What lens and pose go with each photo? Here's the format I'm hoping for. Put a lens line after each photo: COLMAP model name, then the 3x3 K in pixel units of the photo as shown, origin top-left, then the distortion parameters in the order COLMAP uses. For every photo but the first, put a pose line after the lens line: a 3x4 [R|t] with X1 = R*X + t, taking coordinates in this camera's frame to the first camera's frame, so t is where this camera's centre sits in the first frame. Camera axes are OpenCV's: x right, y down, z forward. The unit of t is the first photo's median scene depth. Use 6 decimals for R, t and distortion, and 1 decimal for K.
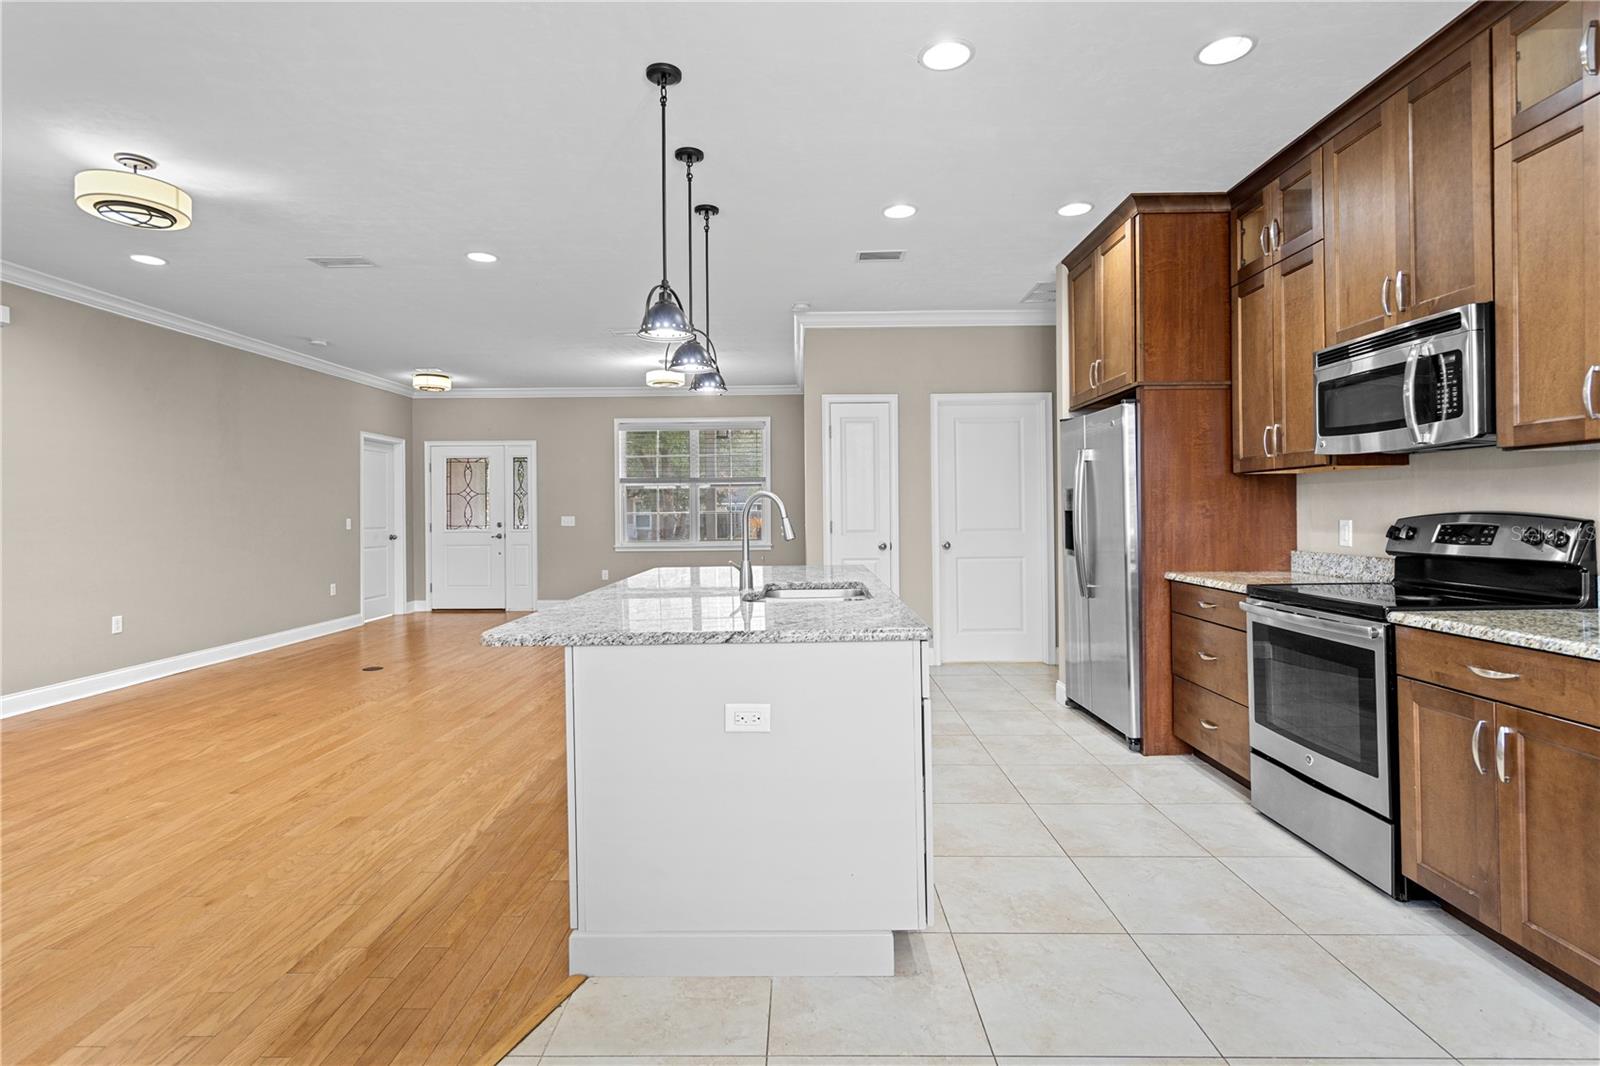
lens RADIAL K [[775.9, 0, 790.7], [0, 775.9, 511.3], [0, 0, 1]] dist [-0.004861, 0.003742]
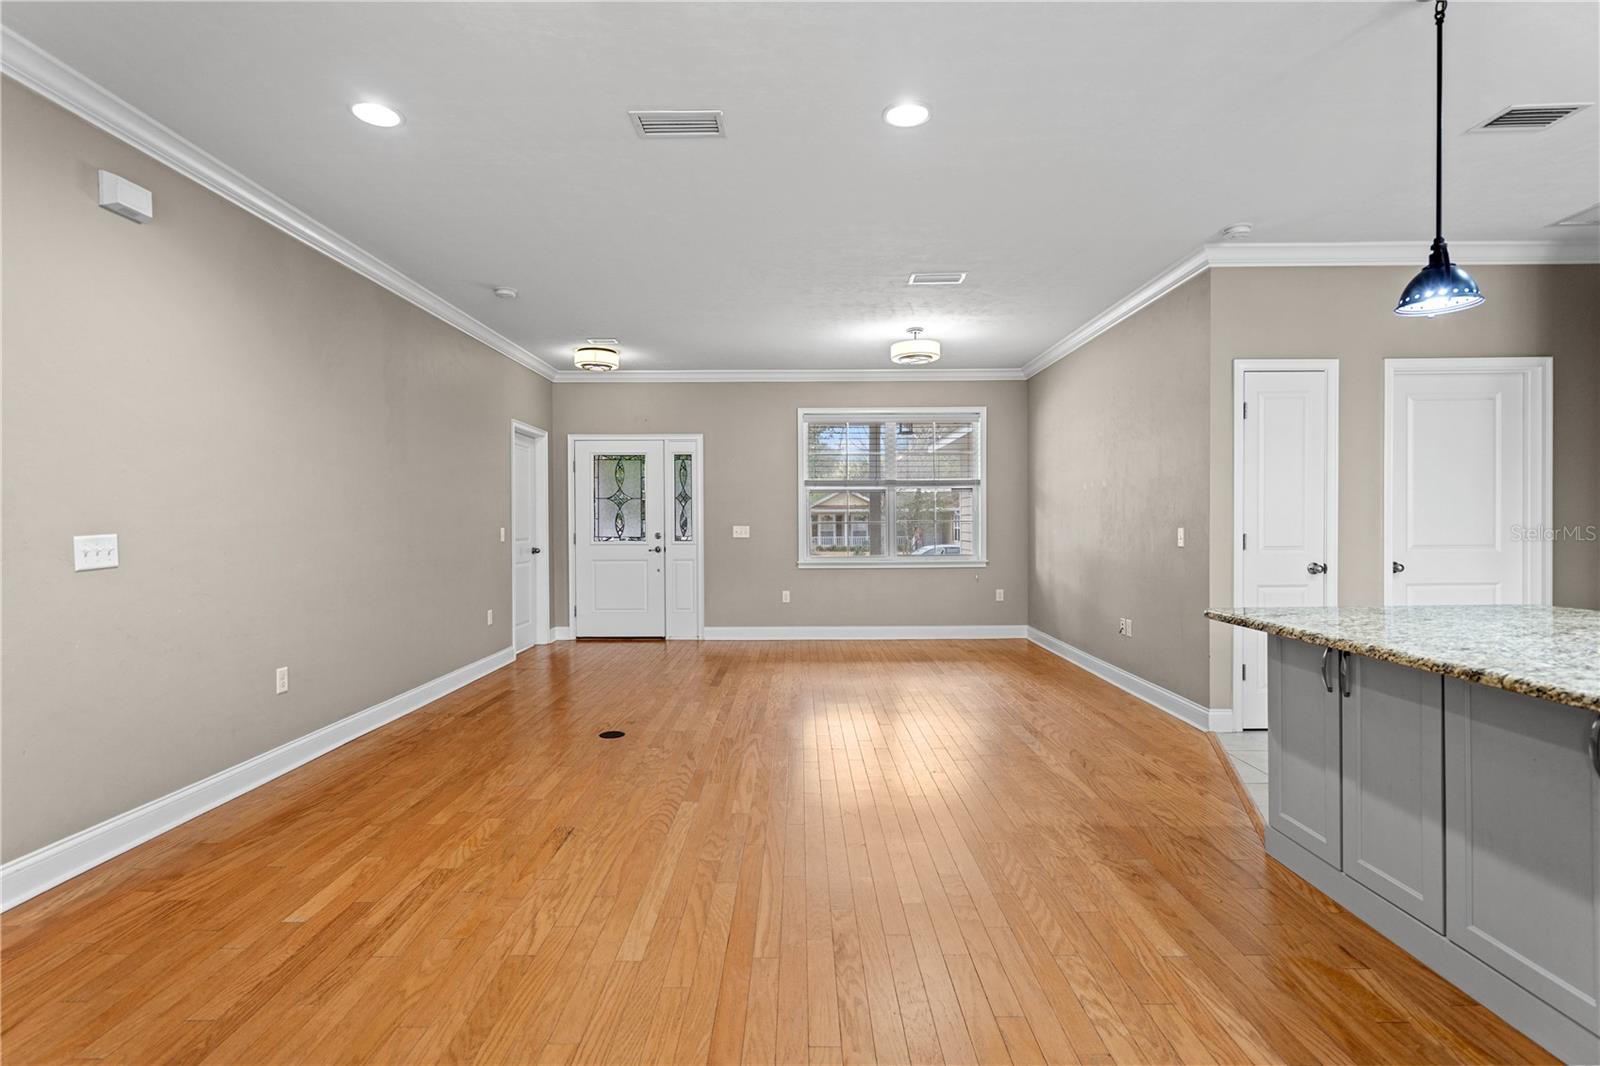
lens RADIAL K [[775.9, 0, 792.4], [0, 775.9, 525.8], [0, 0, 1]] dist [-0.004861, 0.003742]
pose [[0.999992, 0.003424, 0.002199, -0.669981], [-0.003435, 0.999980, 0.005334, 0.004990], [-0.002181, -0.005342, 0.999983, 0.496215]]
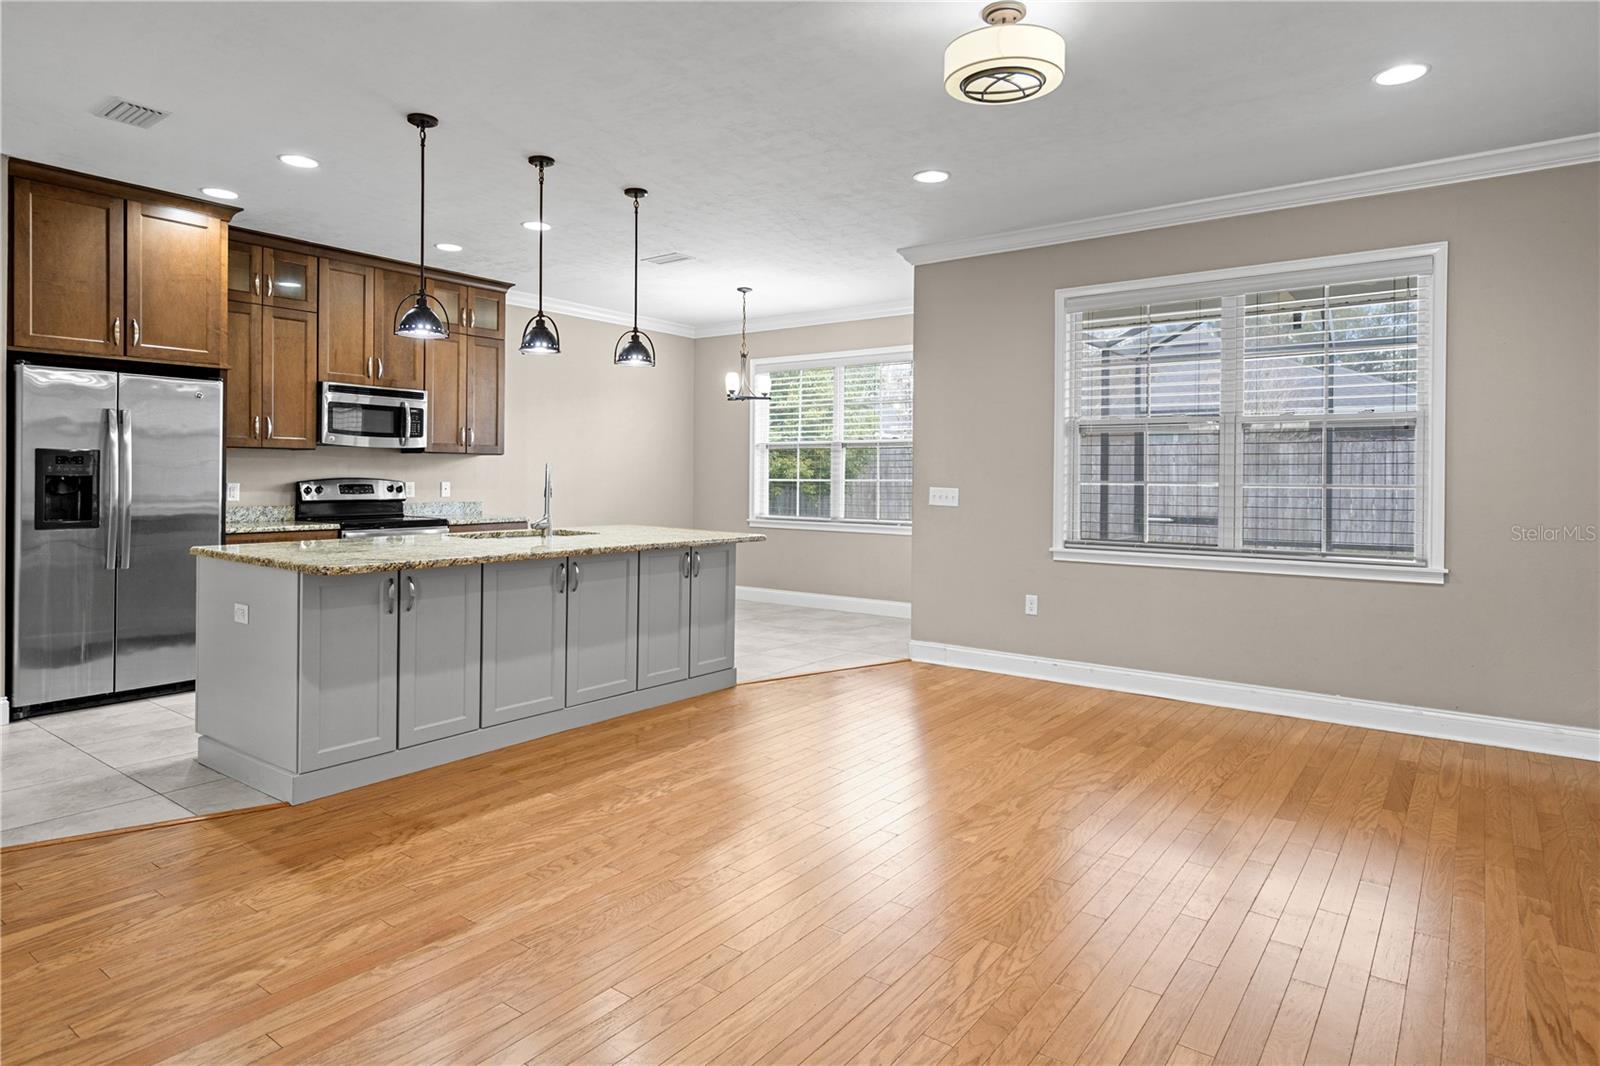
lens RADIAL K [[918.9, 0, 799.5], [0, 918.9, 481.3], [0, 0, 1]] dist [0.004876, 0.002989]
pose [[-0.806837, -0.000876, 0.590774, -1.192094], [-0.000425, 1.000000, 0.000902, 0.005305], [-0.590774, 0.000476, -0.806837, 1.806923]]
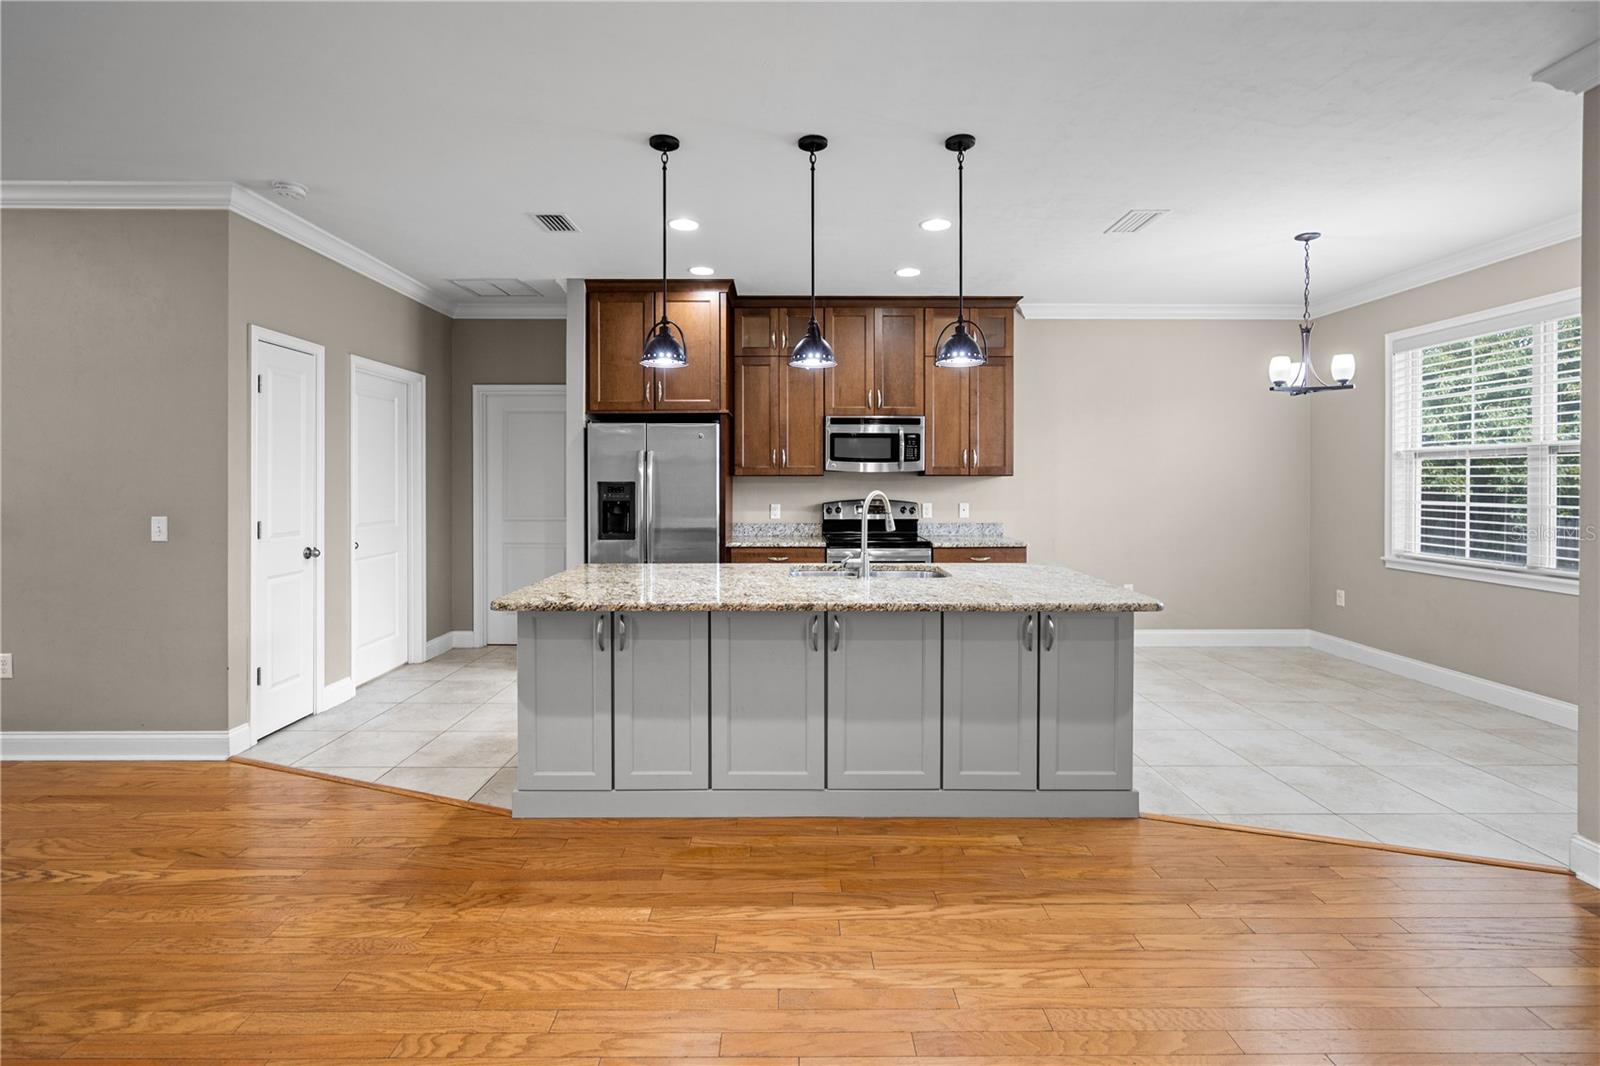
lens RADIAL K [[743.1, 0, 787.4], [0, 743.1, 485.9], [0, 0, 1]] dist [-0.002515, 0.001594]
pose [[-0.010524, 0.003081, 0.999940, -1.031061], [0.001251, 0.999995, -0.003068, -0.026575], [-0.999944, 0.001218, -0.010528, 1.012222]]
